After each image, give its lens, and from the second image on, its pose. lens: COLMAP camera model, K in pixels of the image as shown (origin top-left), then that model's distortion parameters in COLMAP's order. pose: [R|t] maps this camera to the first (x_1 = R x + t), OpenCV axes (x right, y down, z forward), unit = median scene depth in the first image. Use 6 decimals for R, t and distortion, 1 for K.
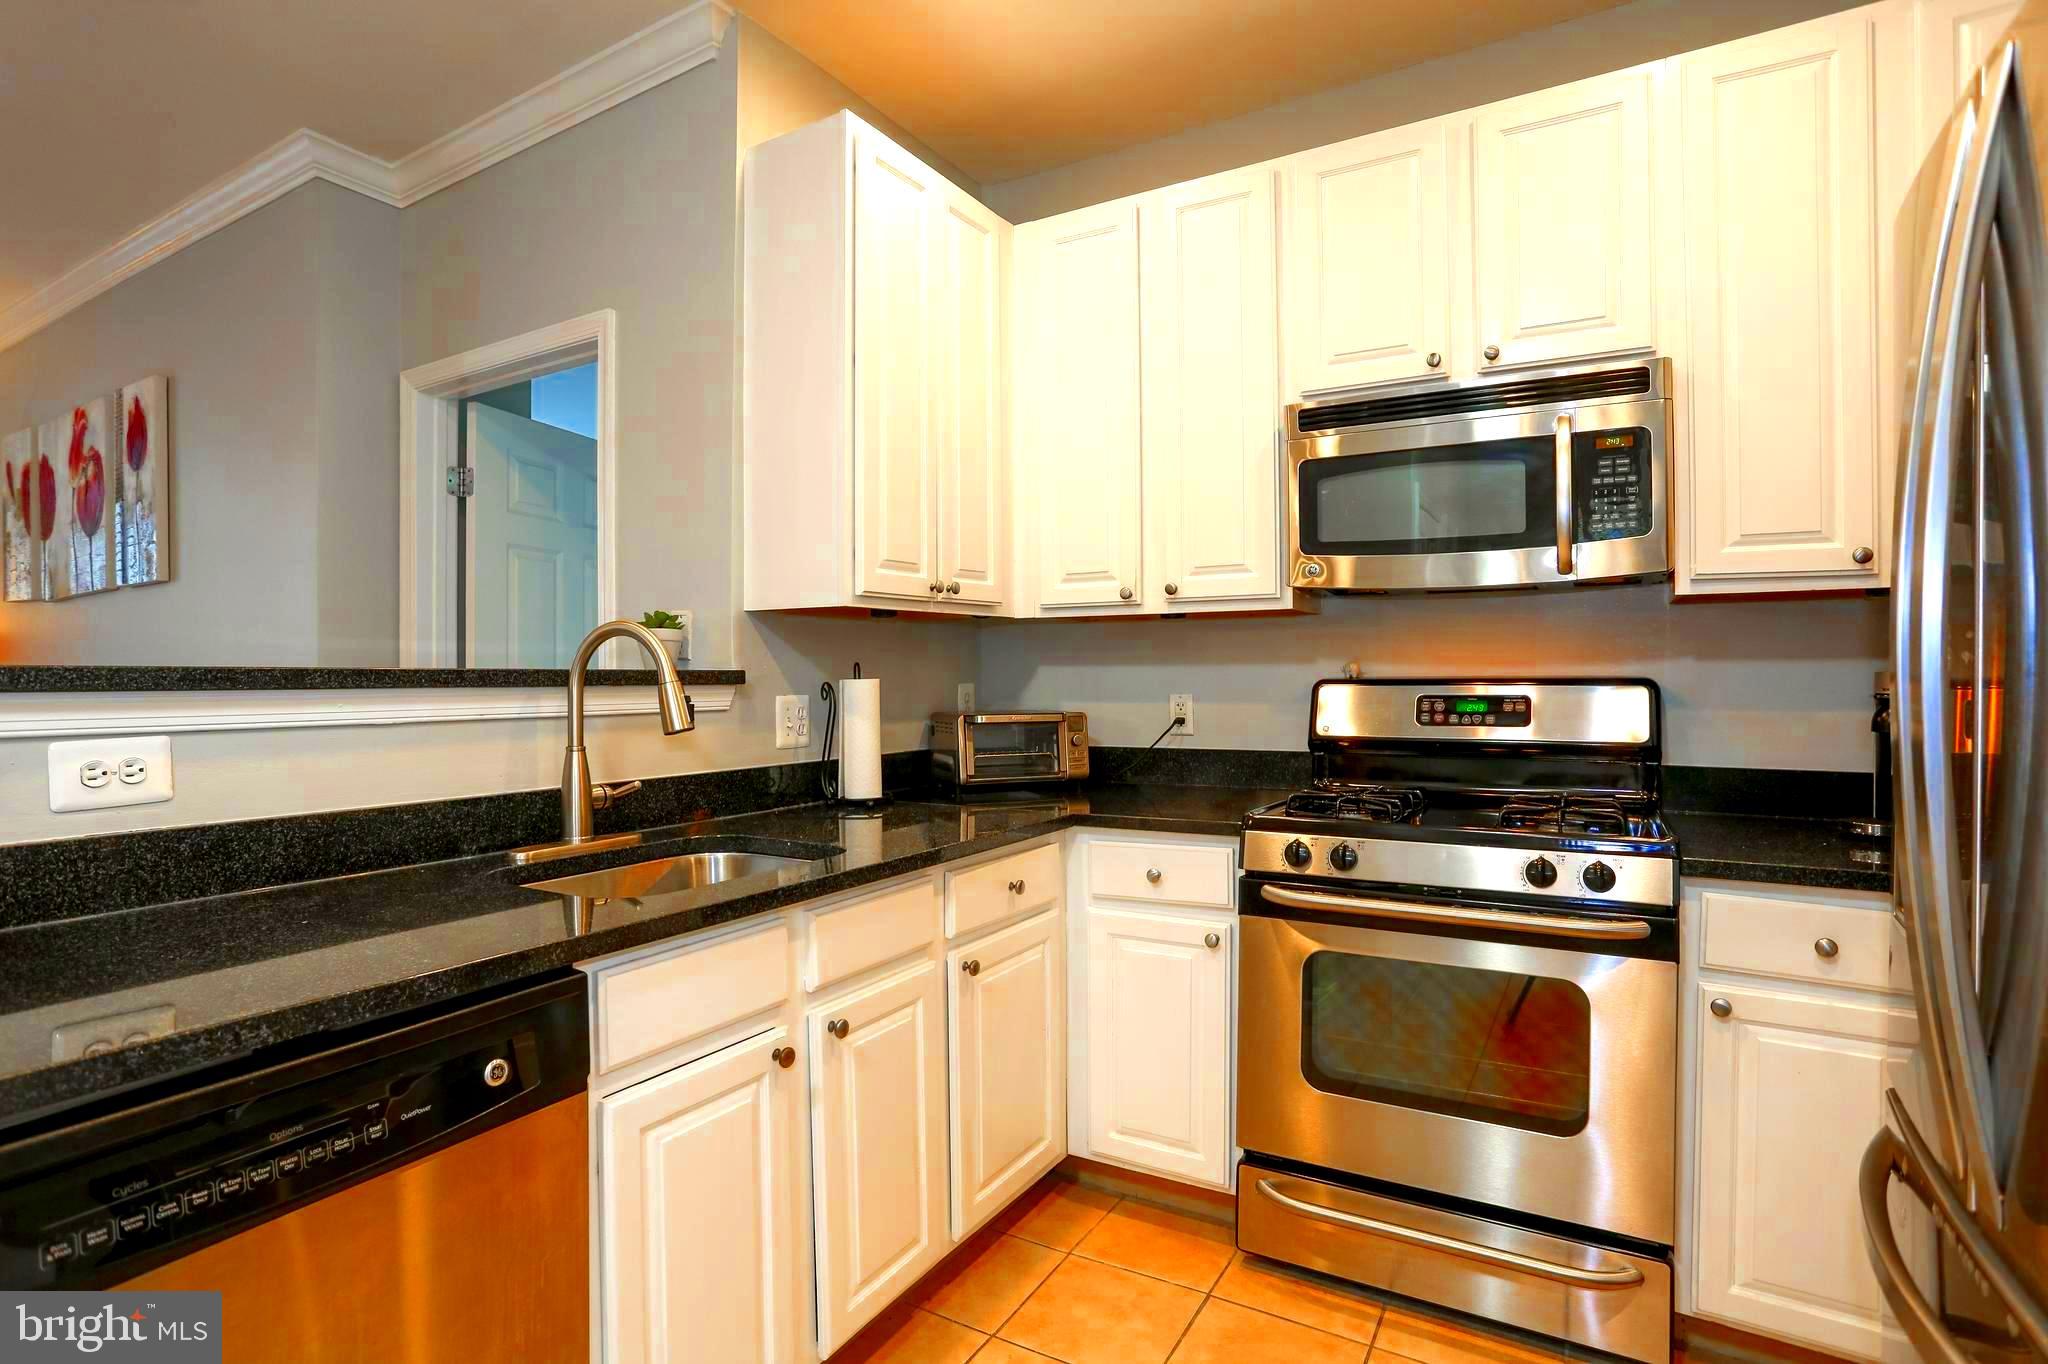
lens RADIAL K [[989.2, 0, 1024.7], [0, 989.2, 675.6], [0, 0, 1]] dist [-0.081644, 0.039702]
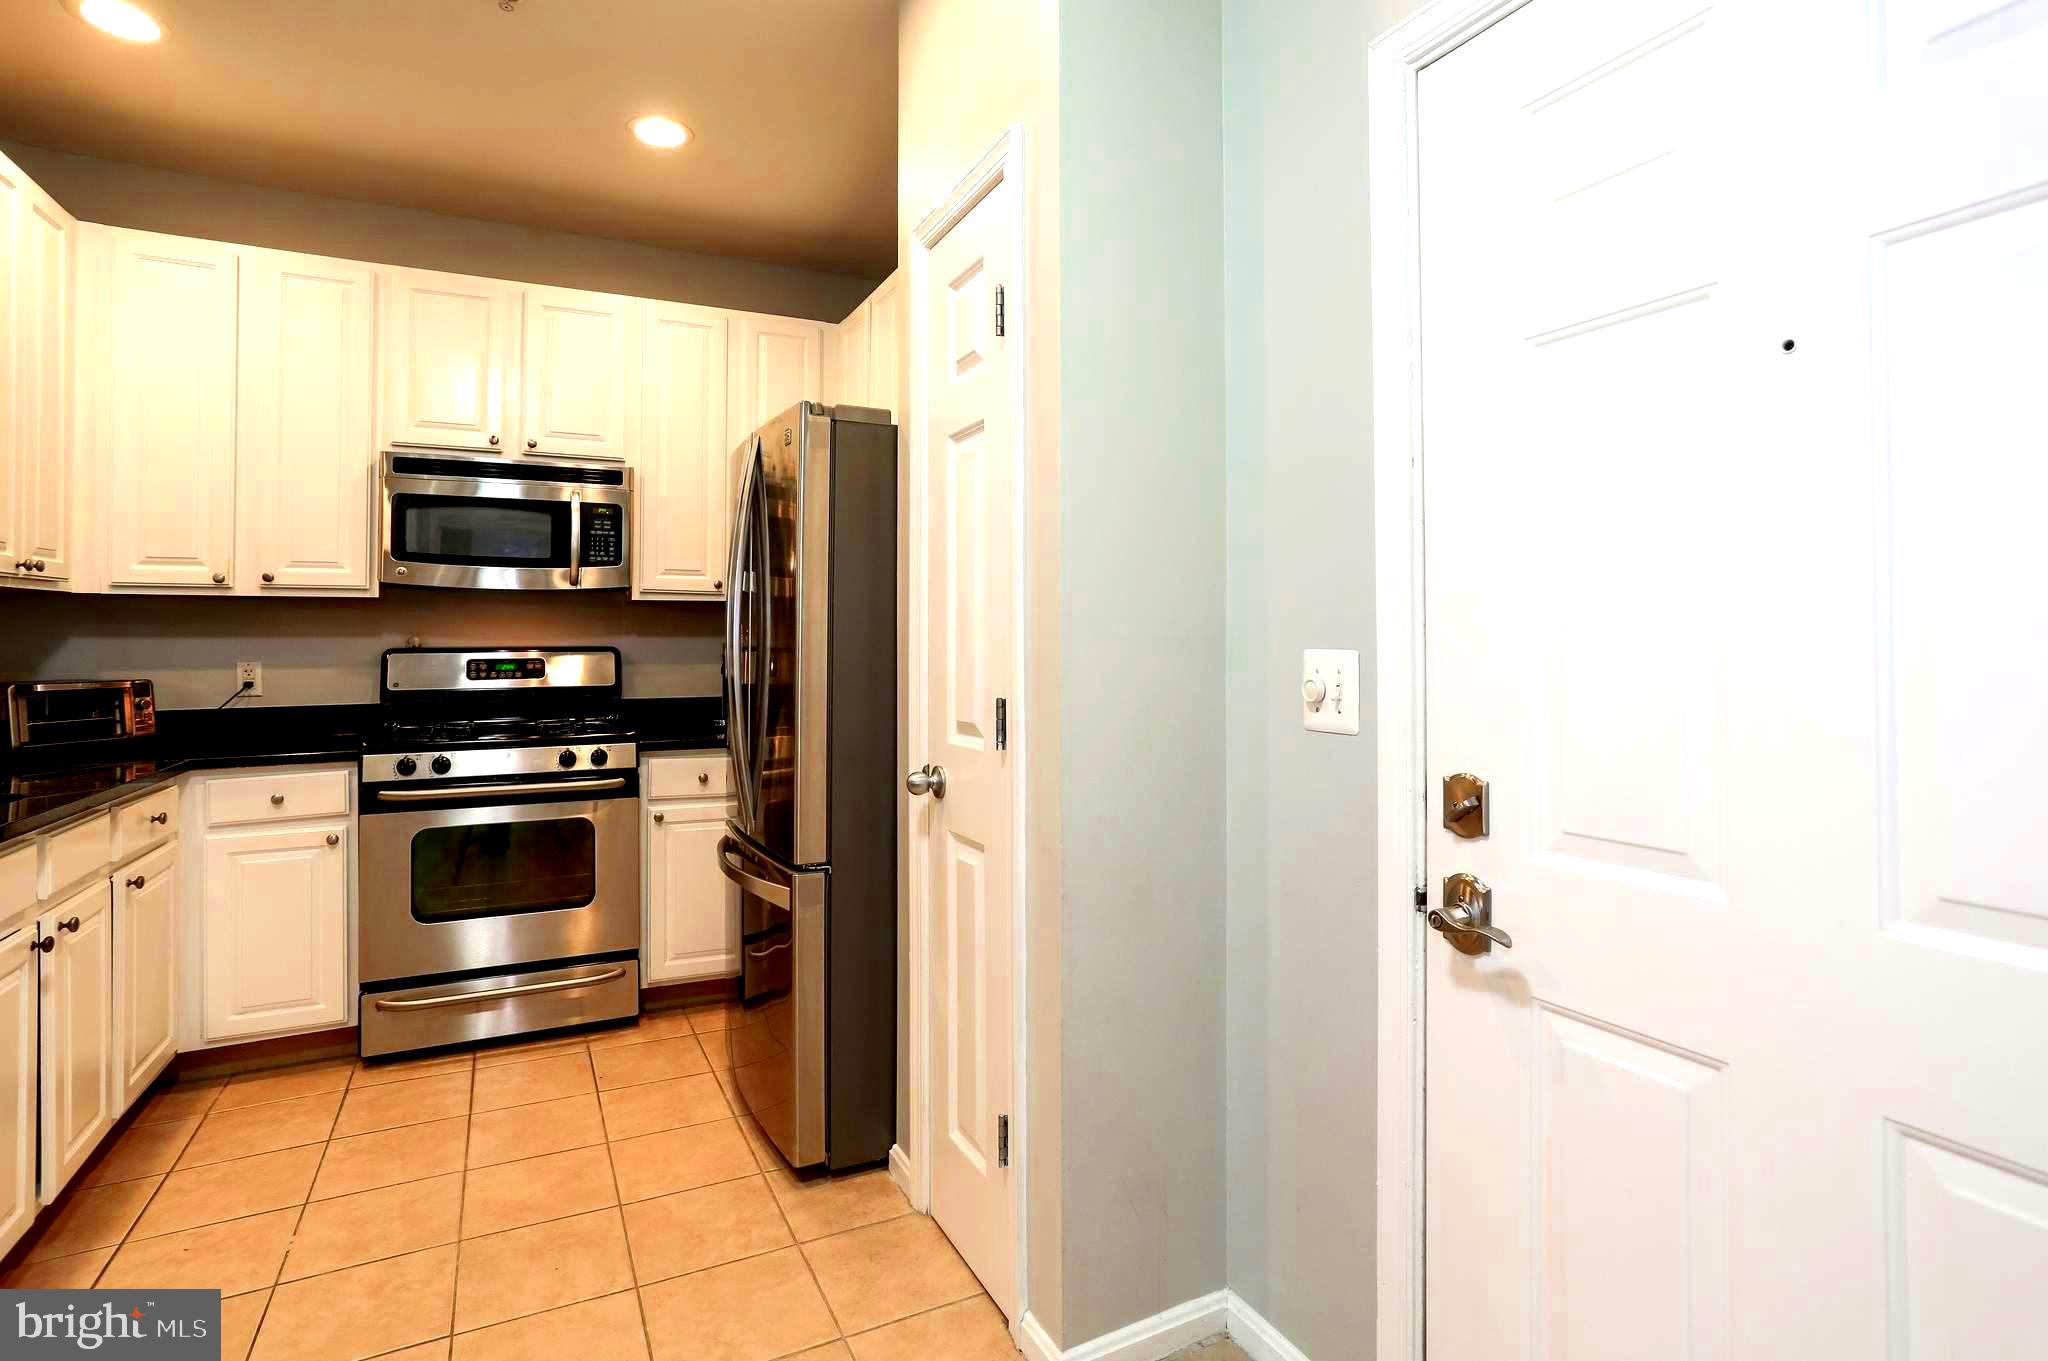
lens RADIAL K [[1014.8, 0, 991.1], [0, 1014.8, 626.6], [0, 0, 1]] dist [-0.002080, 0.000452]
pose [[0.559839, 0.013441, 0.828492, -0.423934], [0.002026, 0.999843, -0.017590, -0.000482], [-0.828599, 0.011526, 0.559724, -0.503103]]
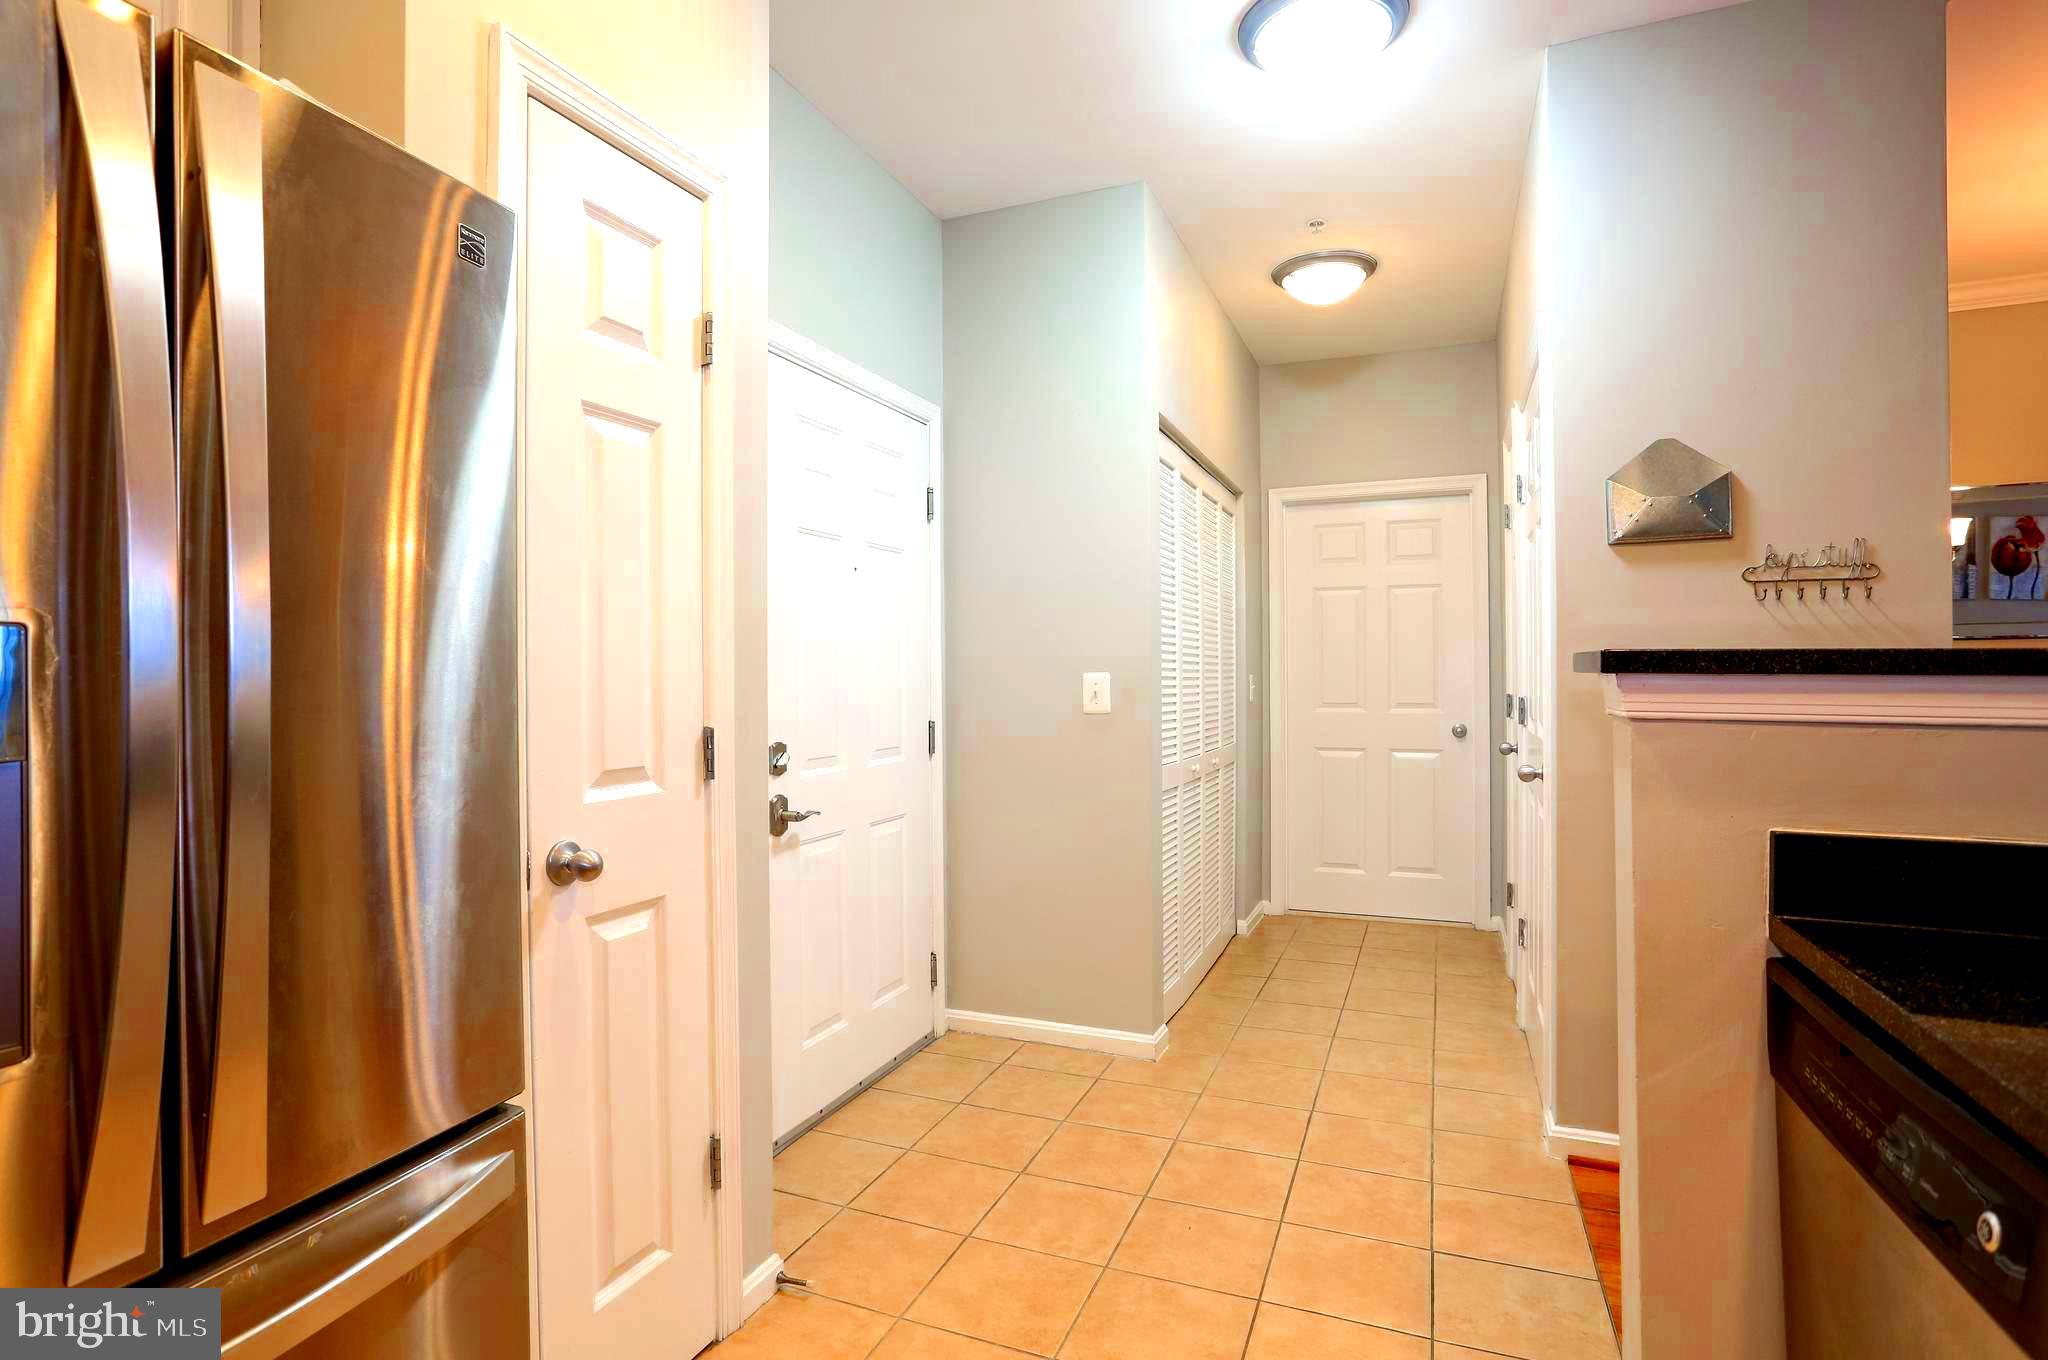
lens RADIAL K [[1008.2, 0, 1019.9], [0, 1008.2, 674.7], [0, 0, 1]] dist [-0.070992, 0.032231]
pose [[-0.991935, 0.010321, -0.126323, 0.087468], [0.009992, 0.999945, 0.003237, -0.000204], [0.126349, 0.001948, -0.991984, 0.716813]]
